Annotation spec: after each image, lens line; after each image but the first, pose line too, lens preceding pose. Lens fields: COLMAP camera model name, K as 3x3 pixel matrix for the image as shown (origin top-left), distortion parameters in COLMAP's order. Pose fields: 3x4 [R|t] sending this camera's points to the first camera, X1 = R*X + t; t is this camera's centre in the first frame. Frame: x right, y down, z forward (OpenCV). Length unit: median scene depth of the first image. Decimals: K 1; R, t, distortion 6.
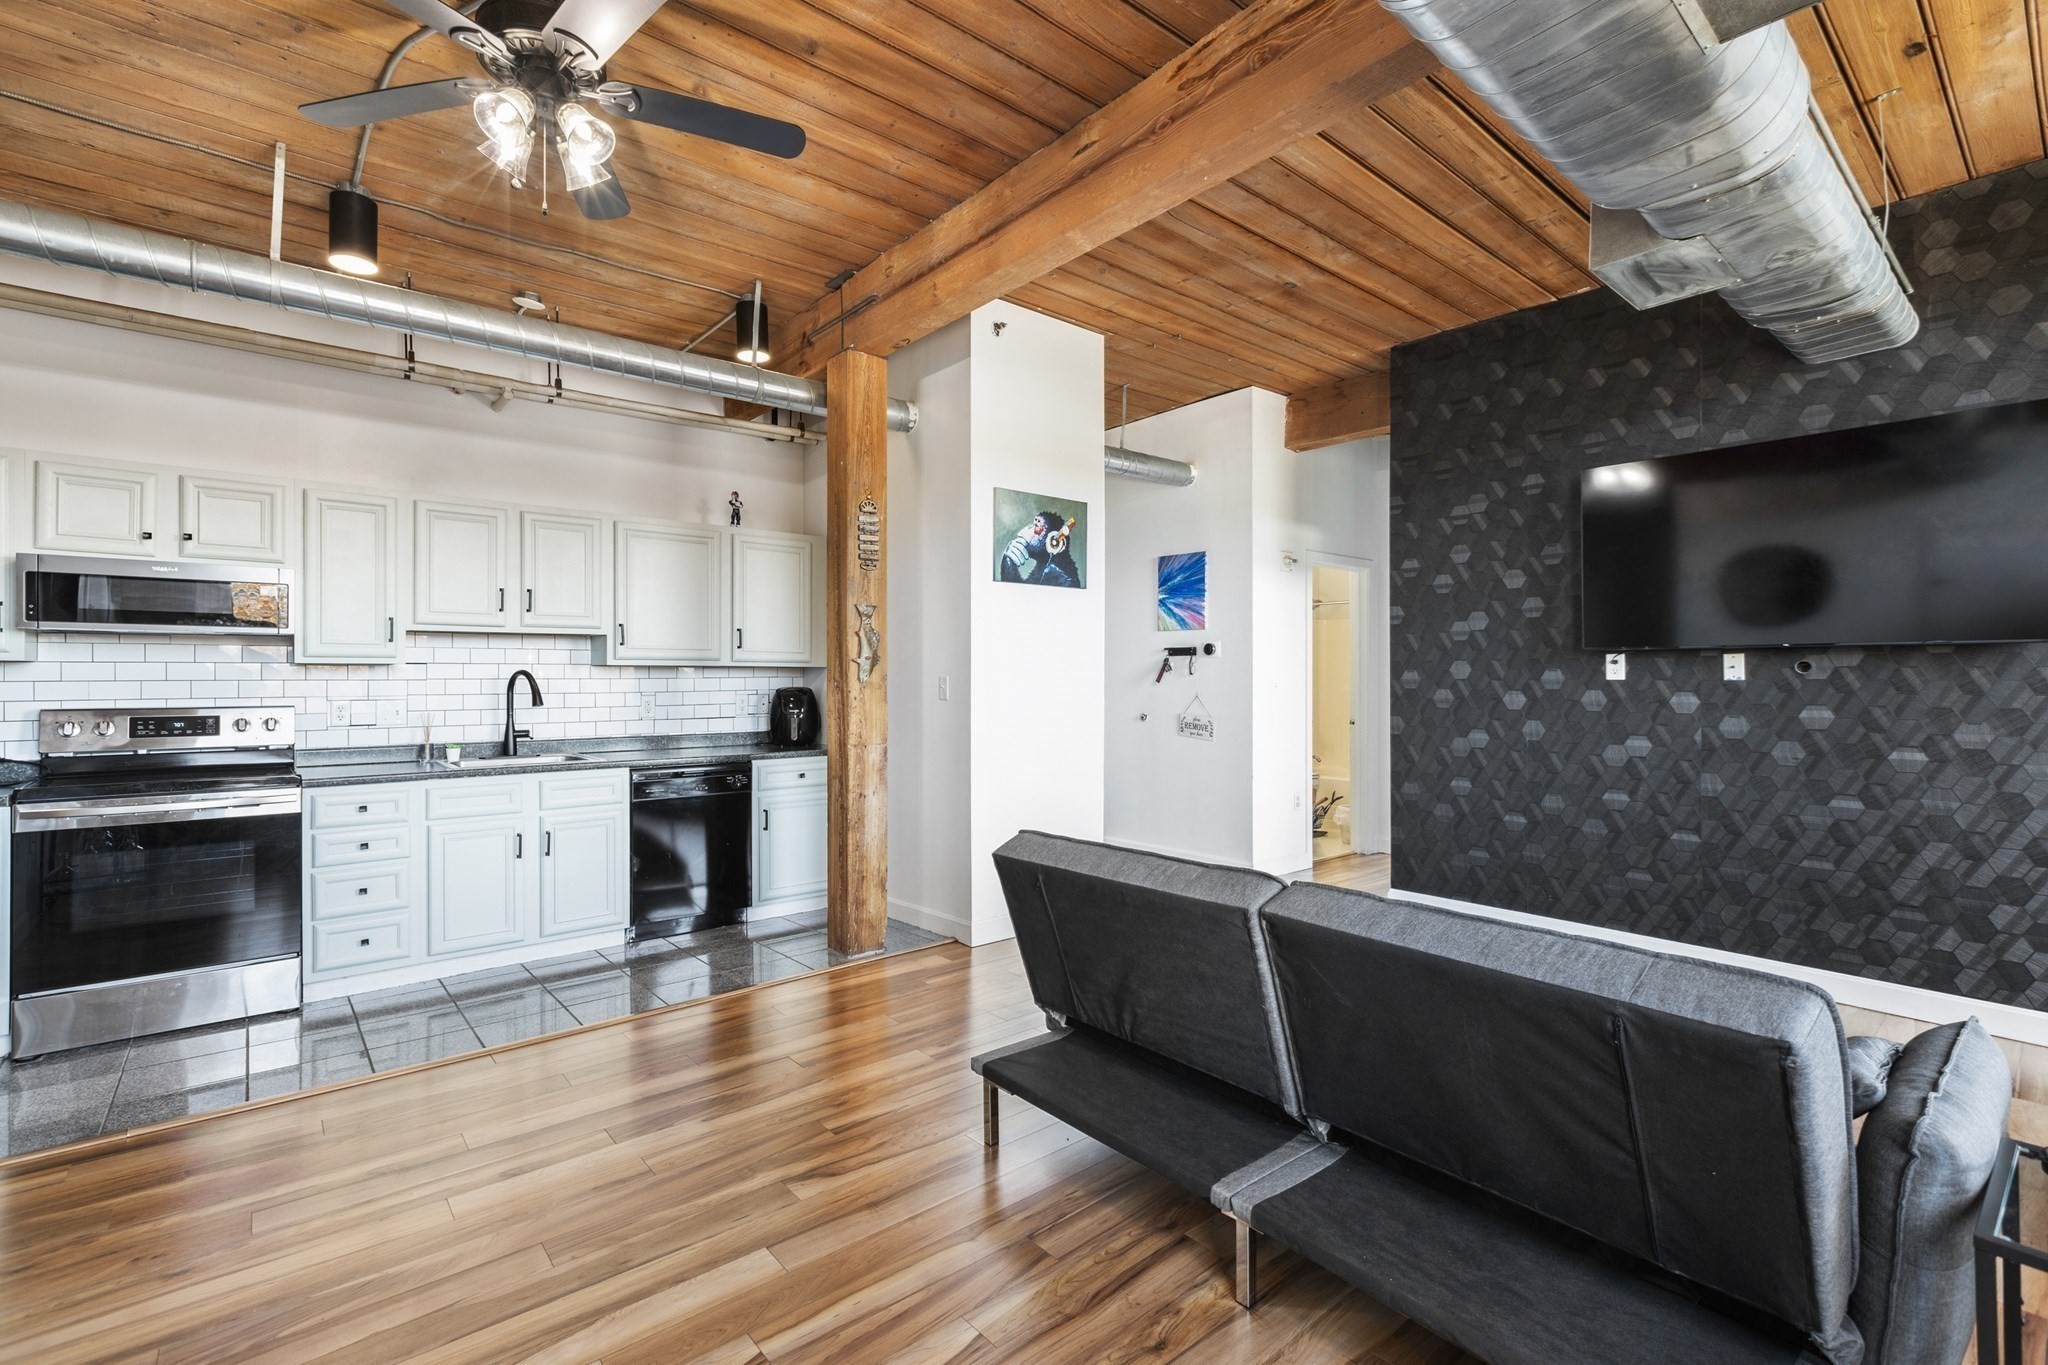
lens RADIAL K [[929.8, 0, 1030.9], [0, 929.8, 675.1], [0, 0, 1]] dist [0.003140, -0.000888]
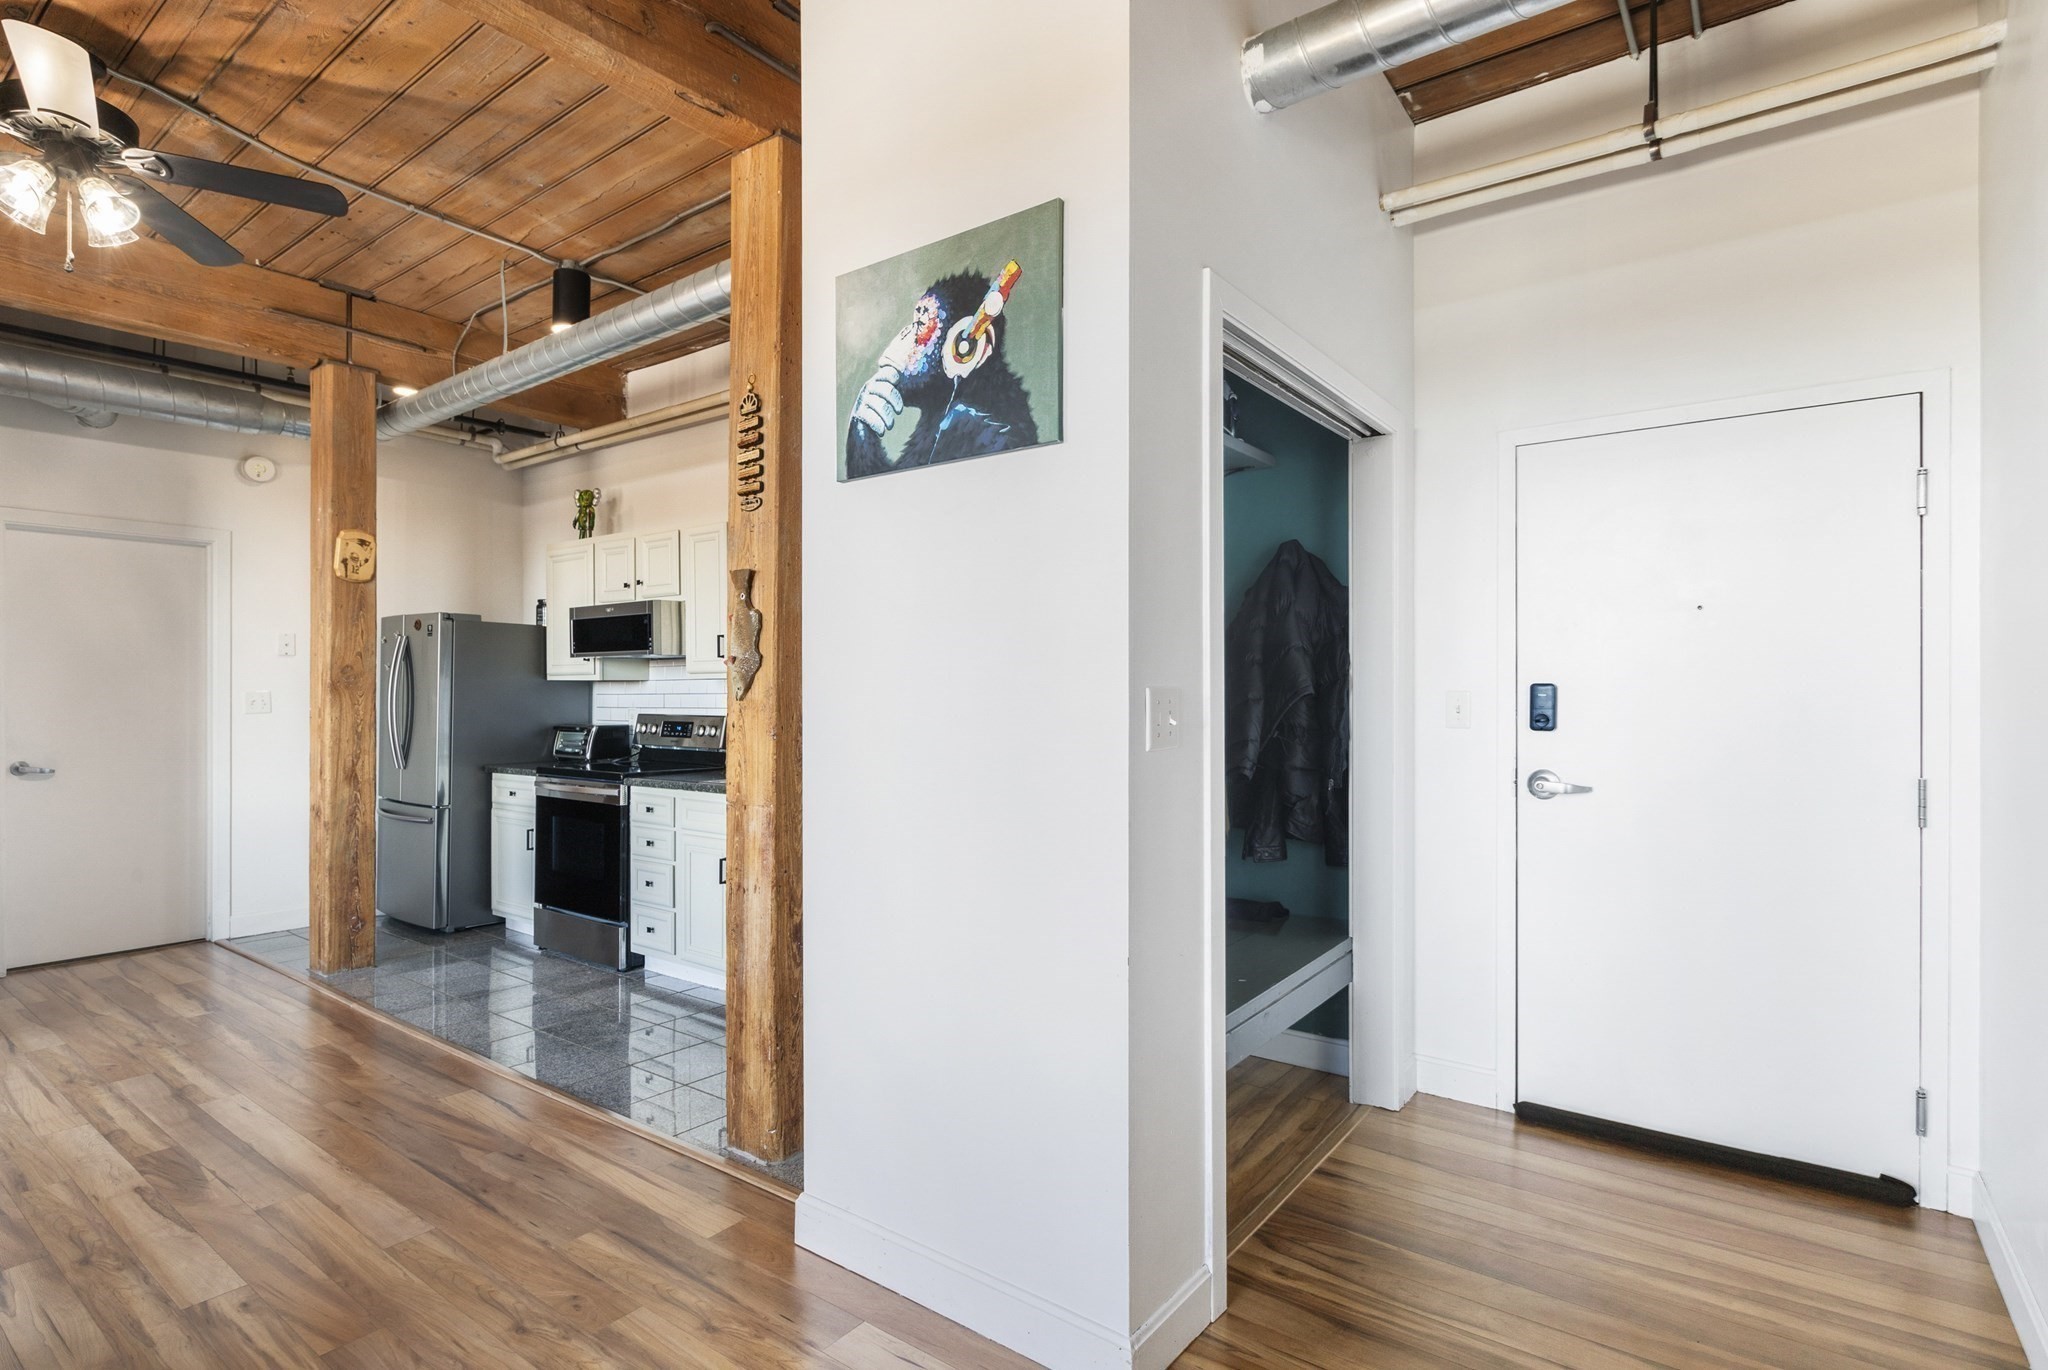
lens RADIAL K [[1010.5, 0, 1024.0], [0, 1010.5, 693.5], [0, 0, 1]] dist [-0.004116, -0.001526]
pose [[0.224594, 0.001094, -0.974452, 0.482383], [0.003549, 0.999992, 0.001941, 0.003249], [0.974446, -0.003894, 0.224589, 1.001590]]
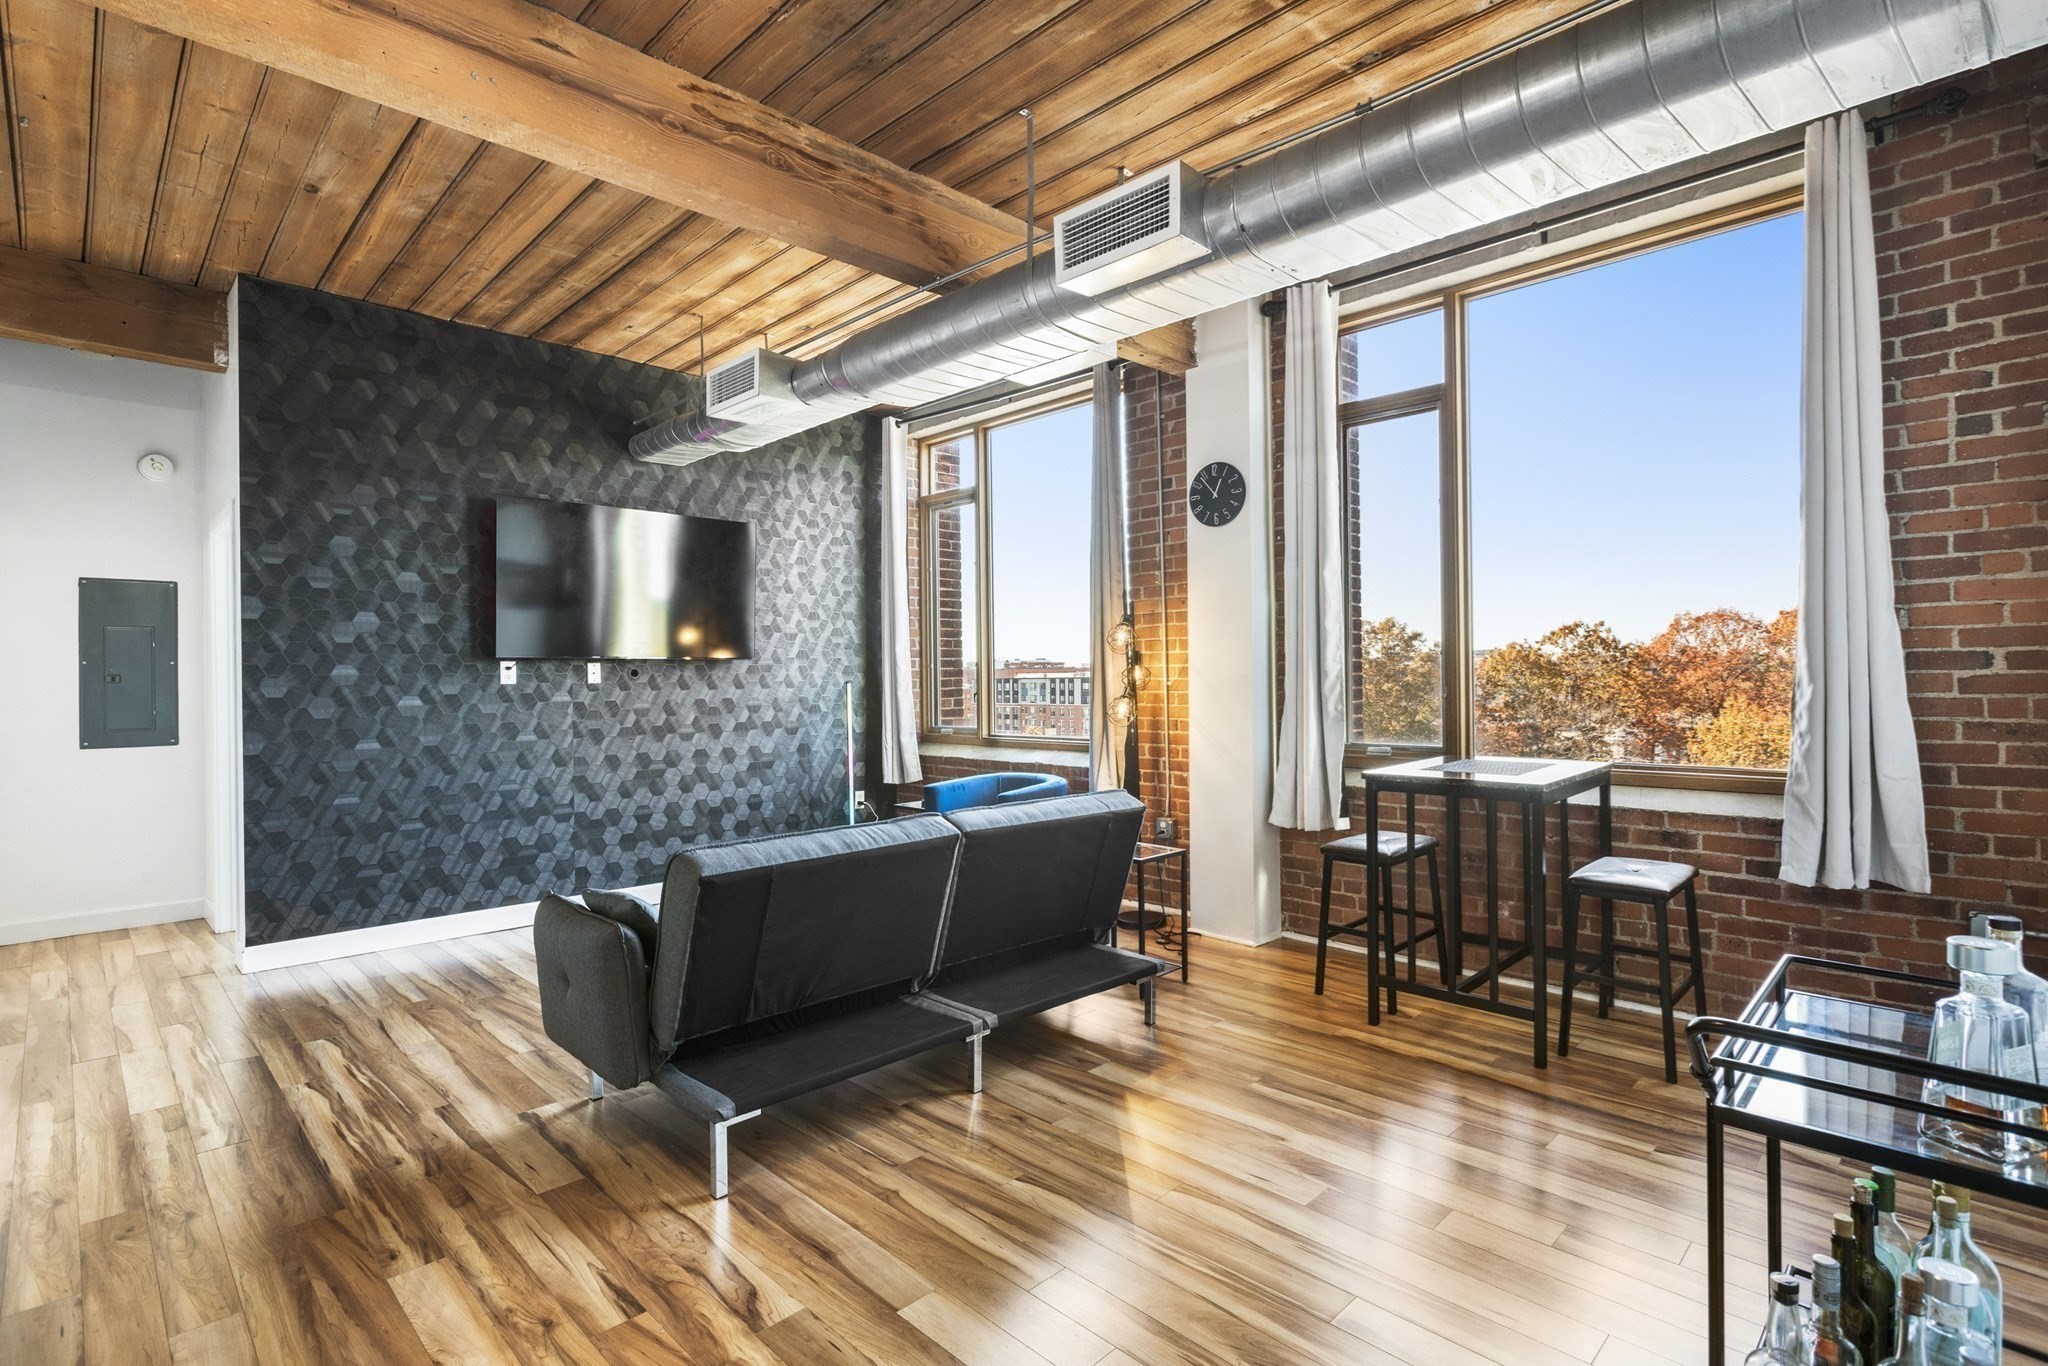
lens RADIAL K [[977.9, 0, 1029.7], [0, 977.9, 676.4], [0, 0, 1]] dist [-0.004616, -0.002050]
pose [[-0.080856, 0.001956, 0.996724, -0.594054], [0.010474, 0.999945, -0.001112, 0.004222], [-0.996671, 0.010350, -0.080872, 0.456991]]
